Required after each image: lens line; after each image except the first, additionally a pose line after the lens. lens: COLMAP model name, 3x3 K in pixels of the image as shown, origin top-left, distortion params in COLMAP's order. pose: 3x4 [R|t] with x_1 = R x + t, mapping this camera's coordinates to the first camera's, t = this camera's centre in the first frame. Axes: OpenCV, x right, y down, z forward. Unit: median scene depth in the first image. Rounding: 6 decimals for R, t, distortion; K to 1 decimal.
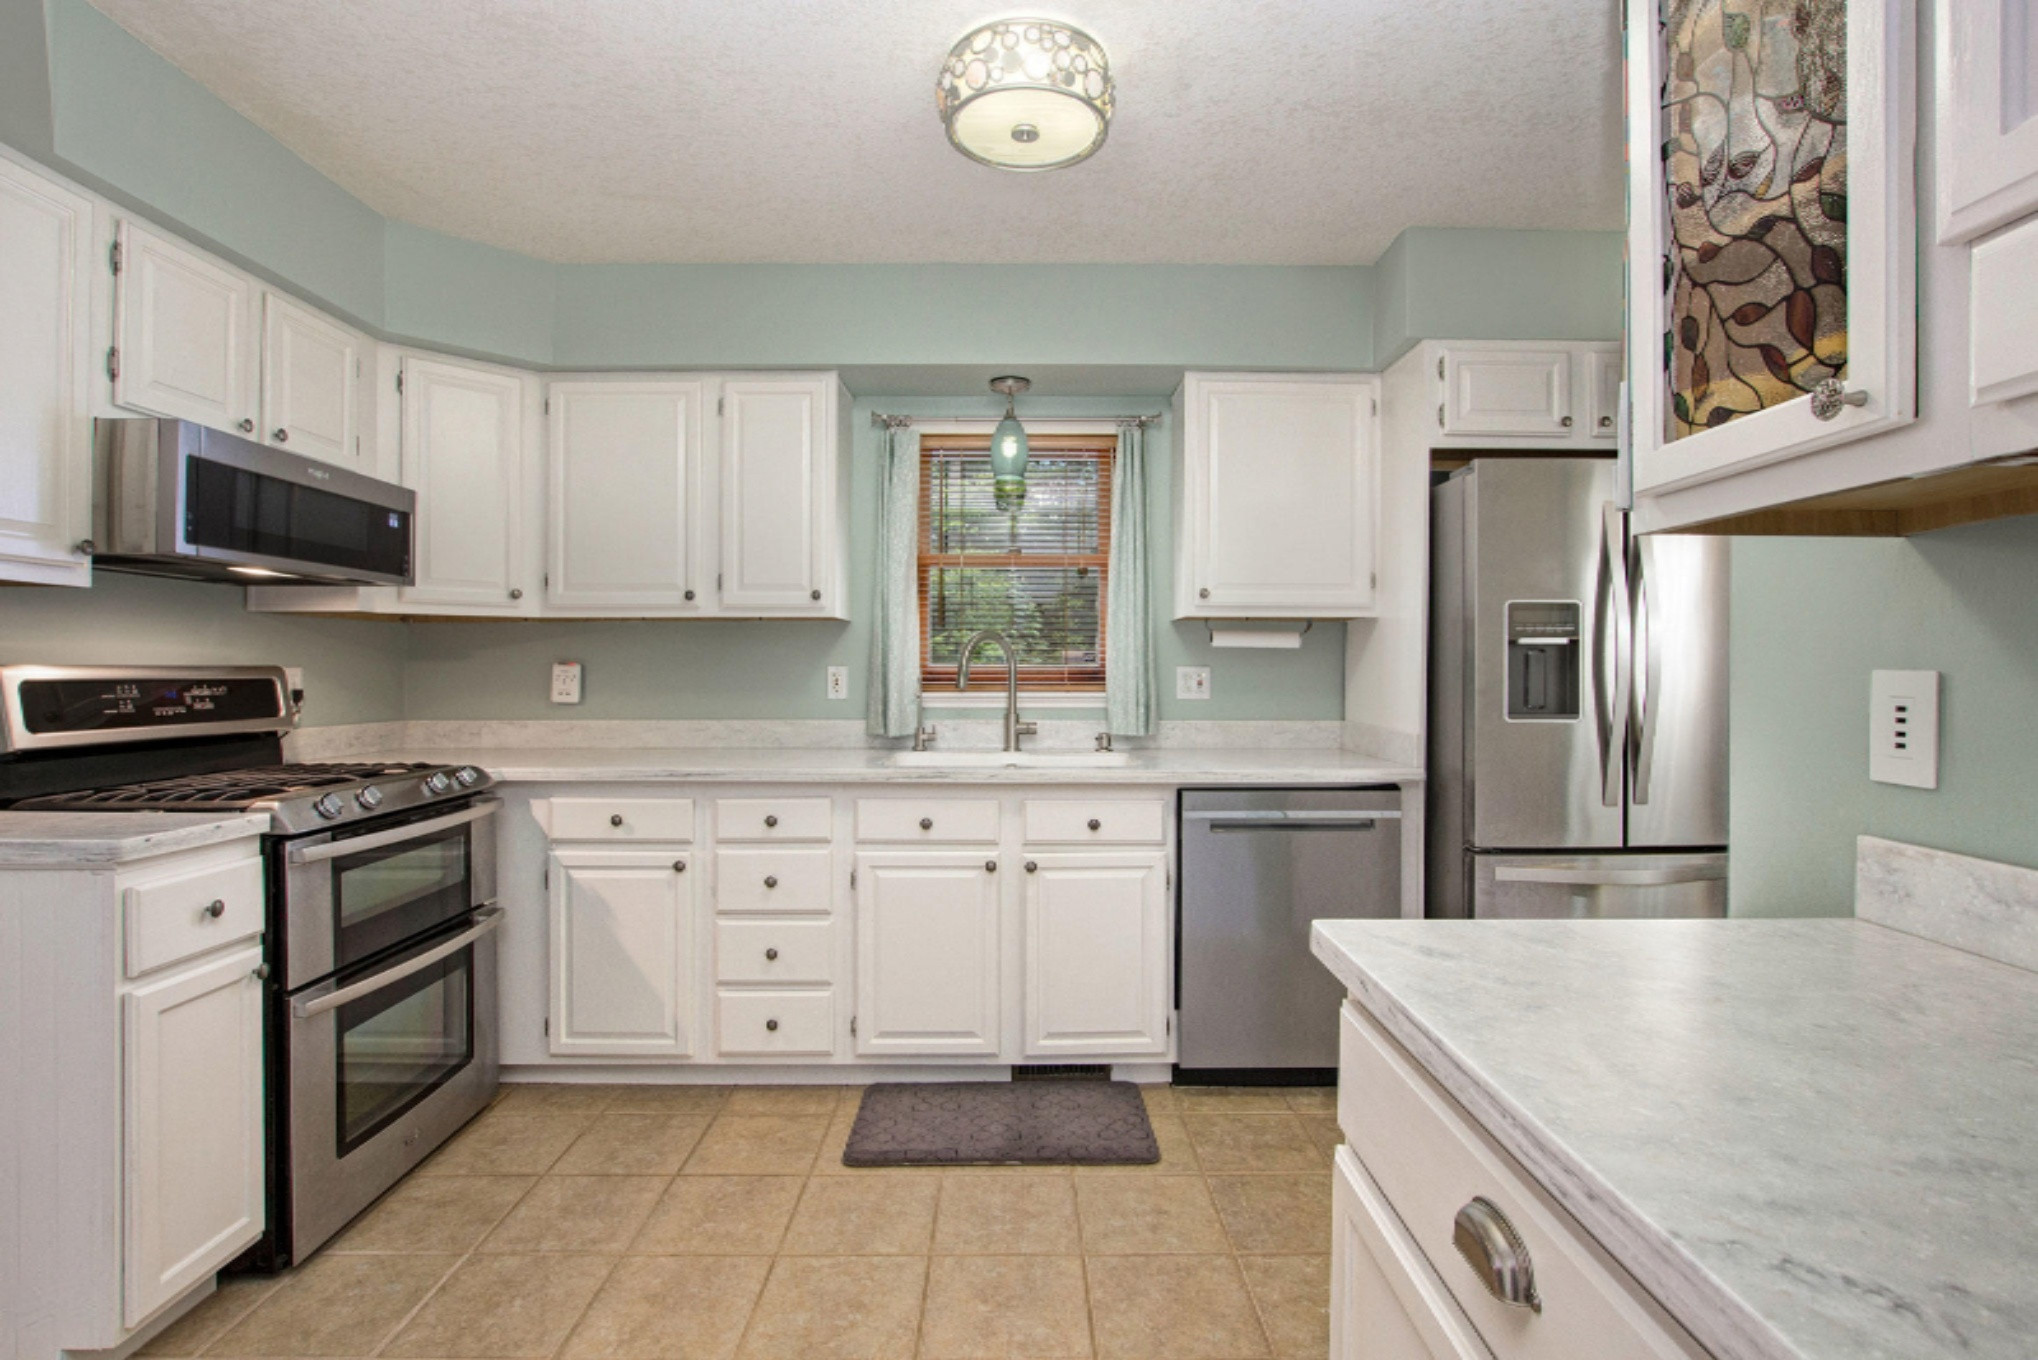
lens RADIAL K [[952.1, 0, 1019.0], [0, 952.1, 680.0], [0, 0, 1]] dist [-0.031096, 0.000238]
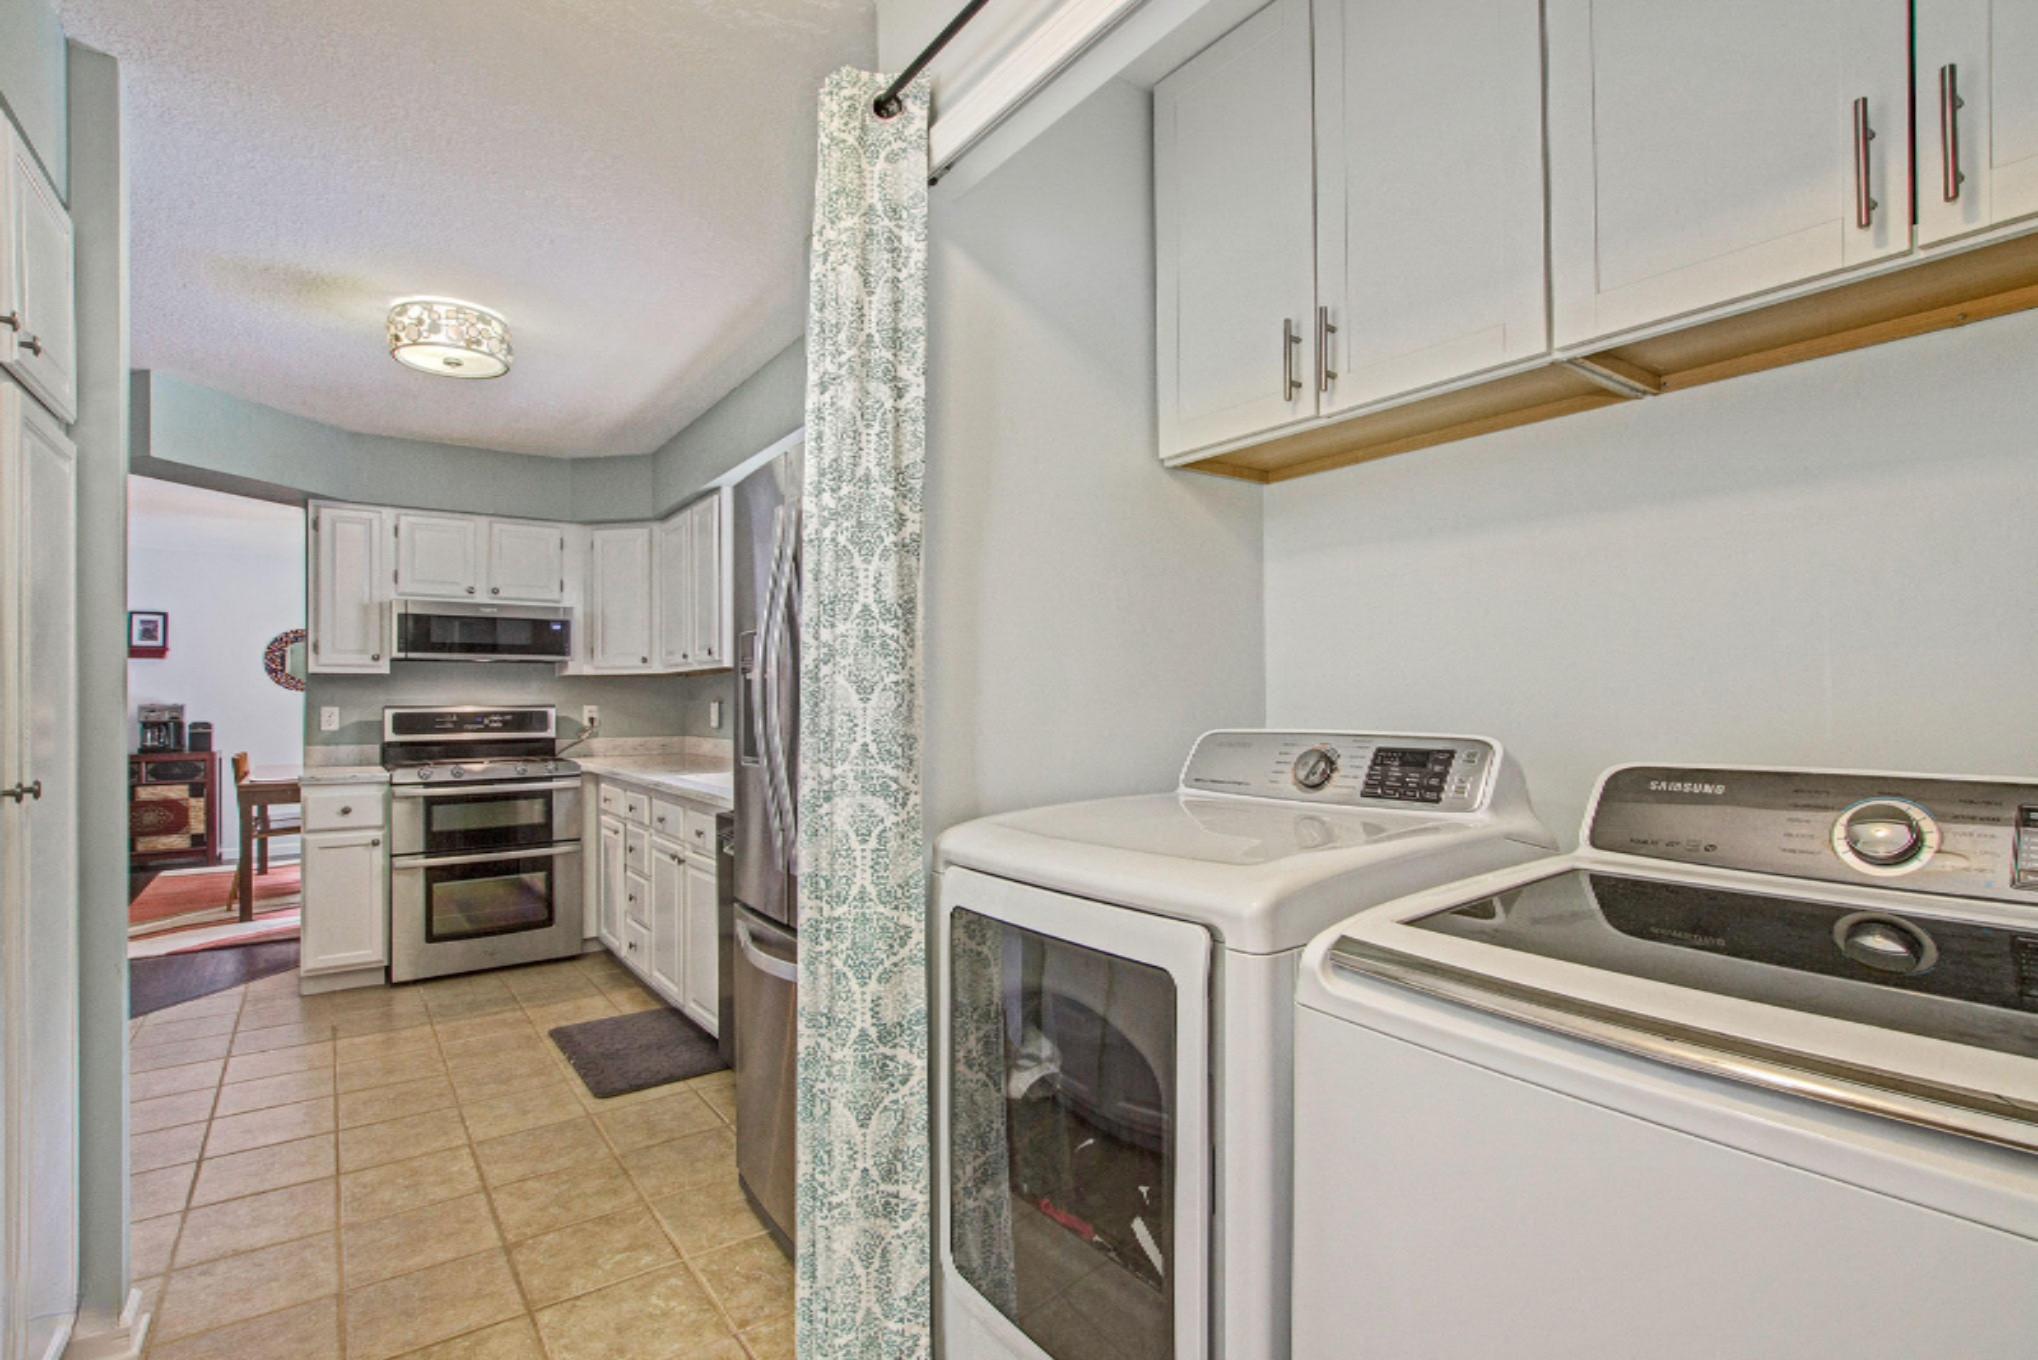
lens RADIAL K [[952.1, 0, 1019.0], [0, 952.1, 680.0], [0, 0, 1]] dist [-0.031096, 0.000238]
pose [[0.585531, -0.026318, -0.810223, 1.297057], [0.003589, 0.999547, -0.029874, -0.003805], [0.810642, 0.014585, 0.585360, 0.615614]]
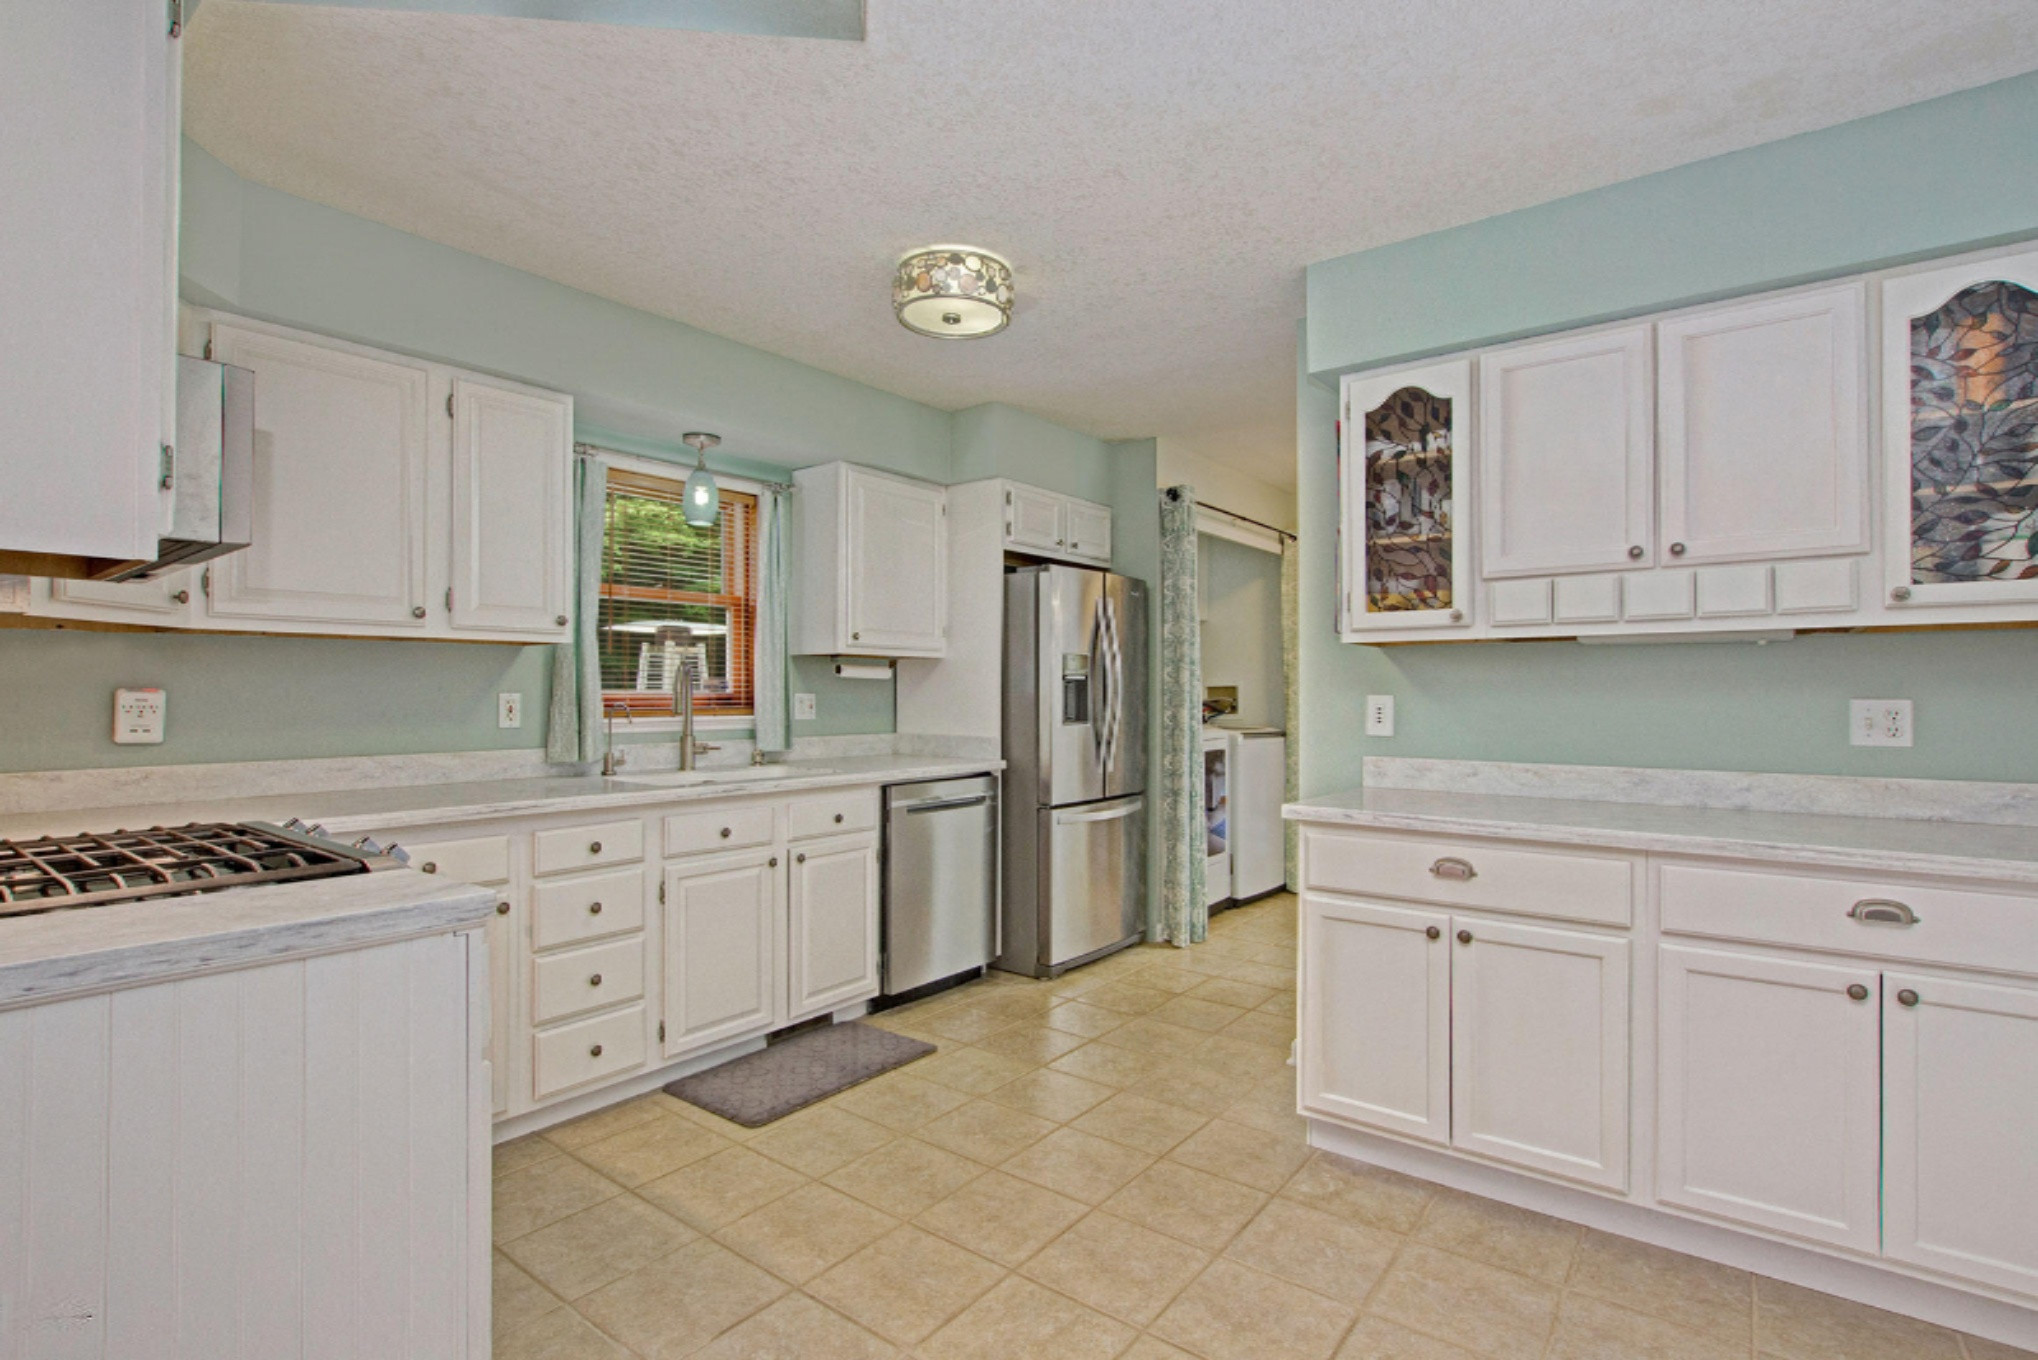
lens RADIAL K [[964.1, 0, 1014.5], [0, 964.1, 698.5], [0, 0, 1]] dist [-0.014287, -0.000032]
pose [[0.628937, -0.005171, 0.777439, -0.766501], [0.010898, 0.999938, -0.002166, -0.001598], [-0.777380, 0.009835, 0.628955, 0.011209]]
